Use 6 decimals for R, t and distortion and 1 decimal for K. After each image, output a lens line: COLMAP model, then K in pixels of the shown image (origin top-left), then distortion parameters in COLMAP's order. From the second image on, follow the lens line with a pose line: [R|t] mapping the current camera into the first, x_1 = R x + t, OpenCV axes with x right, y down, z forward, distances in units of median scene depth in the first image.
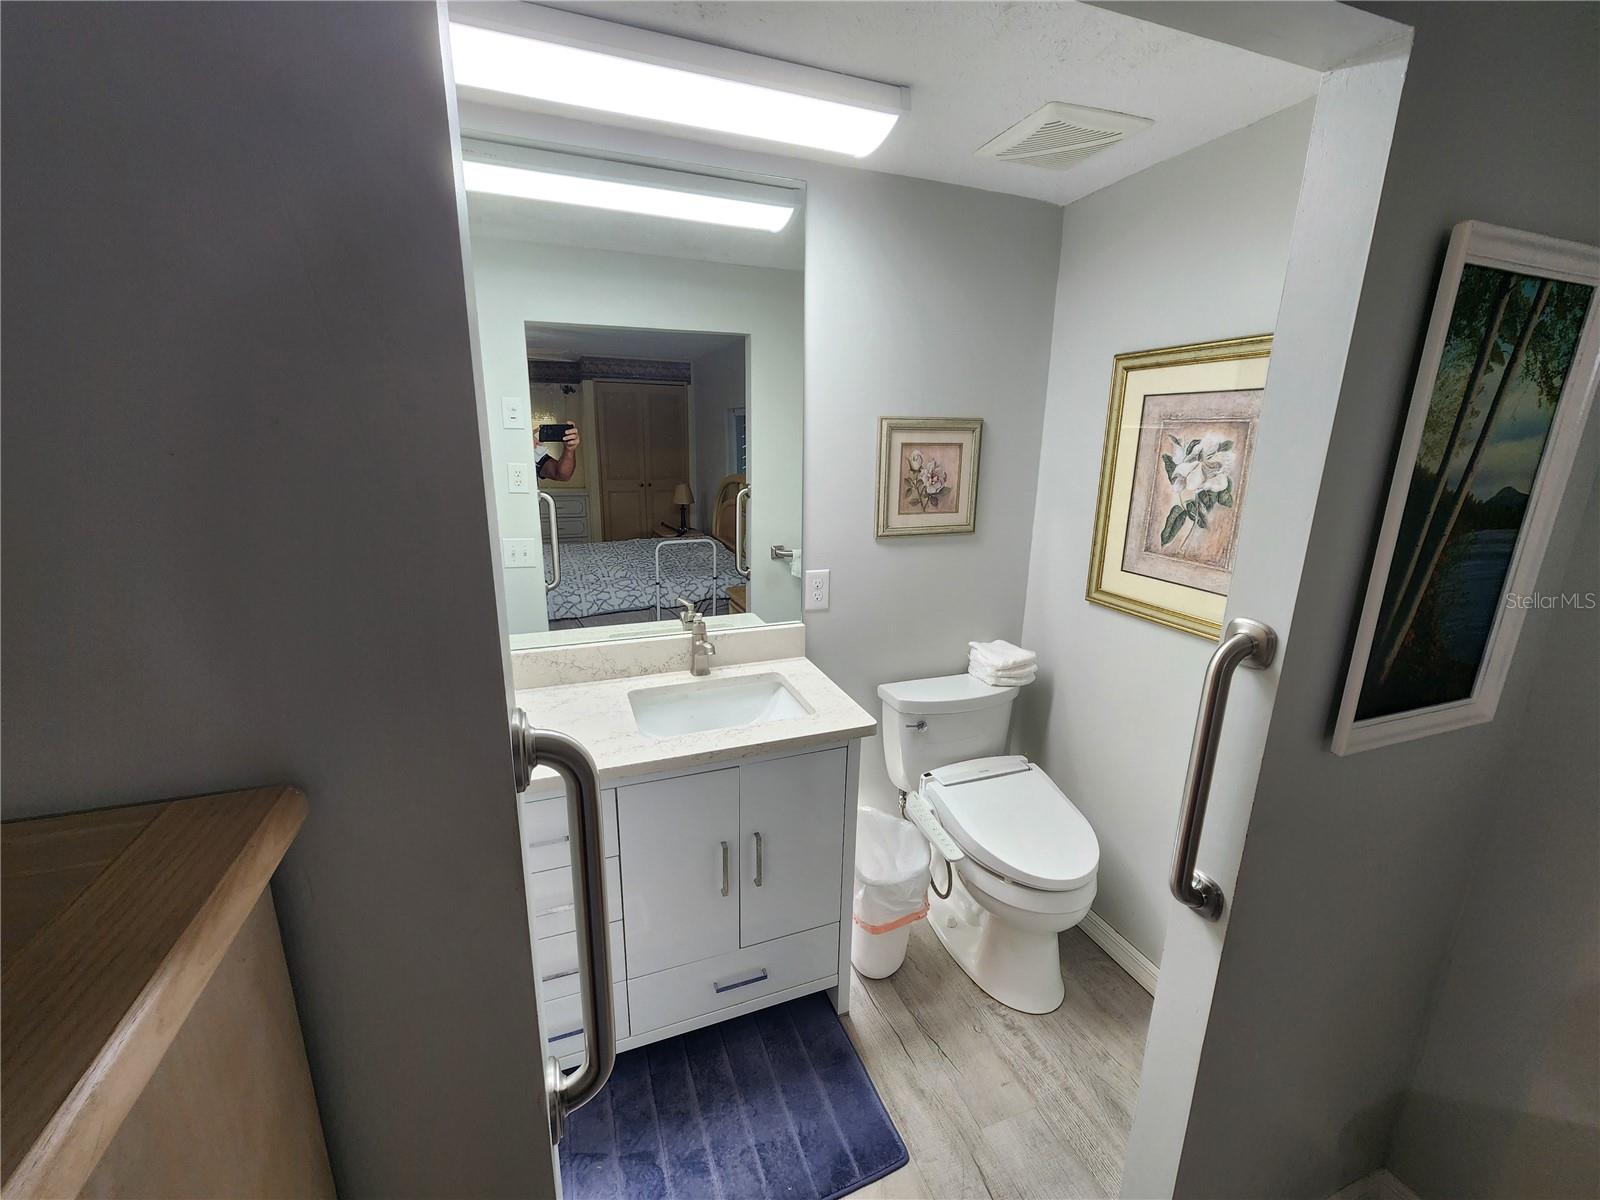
lens RADIAL K [[649.9, 0, 802.8], [0, 649.9, 597.5], [0, 0, 1]] dist [0.000062, -0.000814]
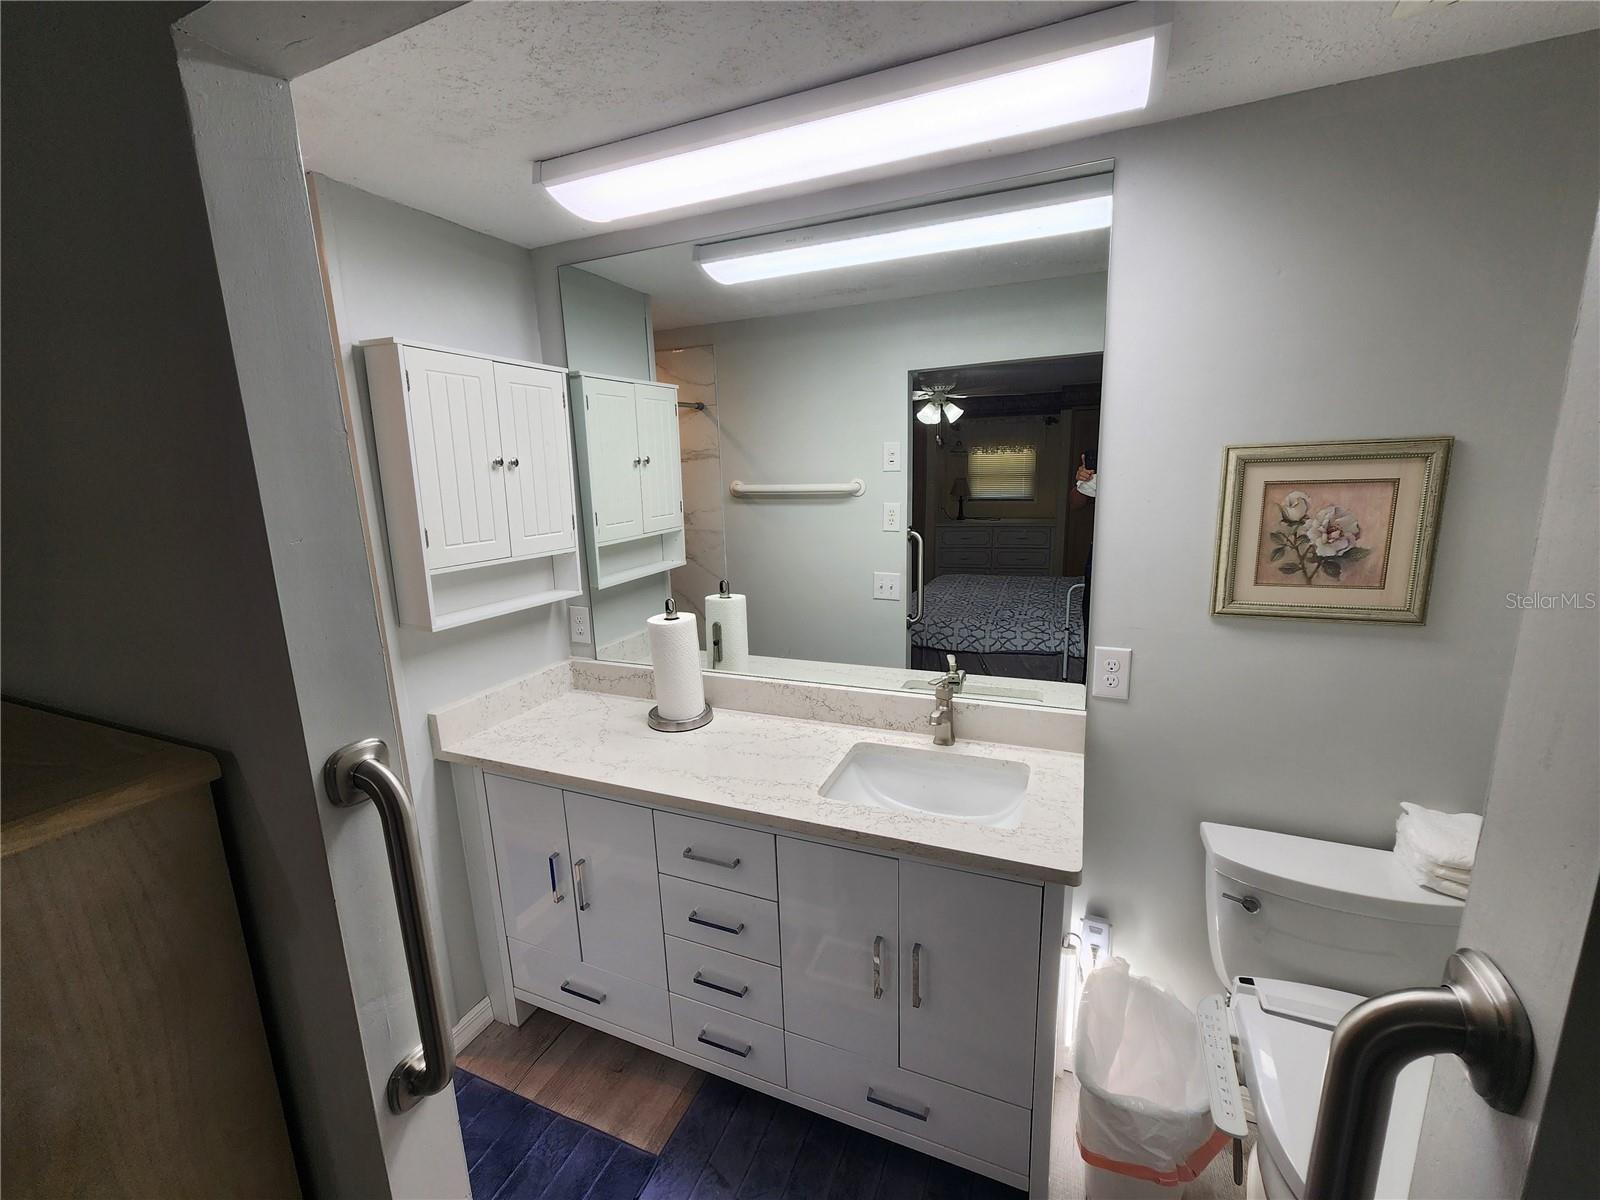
lens RADIAL K [[649.9, 0, 802.8], [0, 649.9, 597.5], [0, 0, 1]] dist [0.000062, -0.000814]
pose [[0.724971, 0.100188, -0.681454, 0.269005], [-0.127450, 0.991792, 0.010225, -0.060585], [0.676885, 0.079439, 0.731789, 0.177478]]
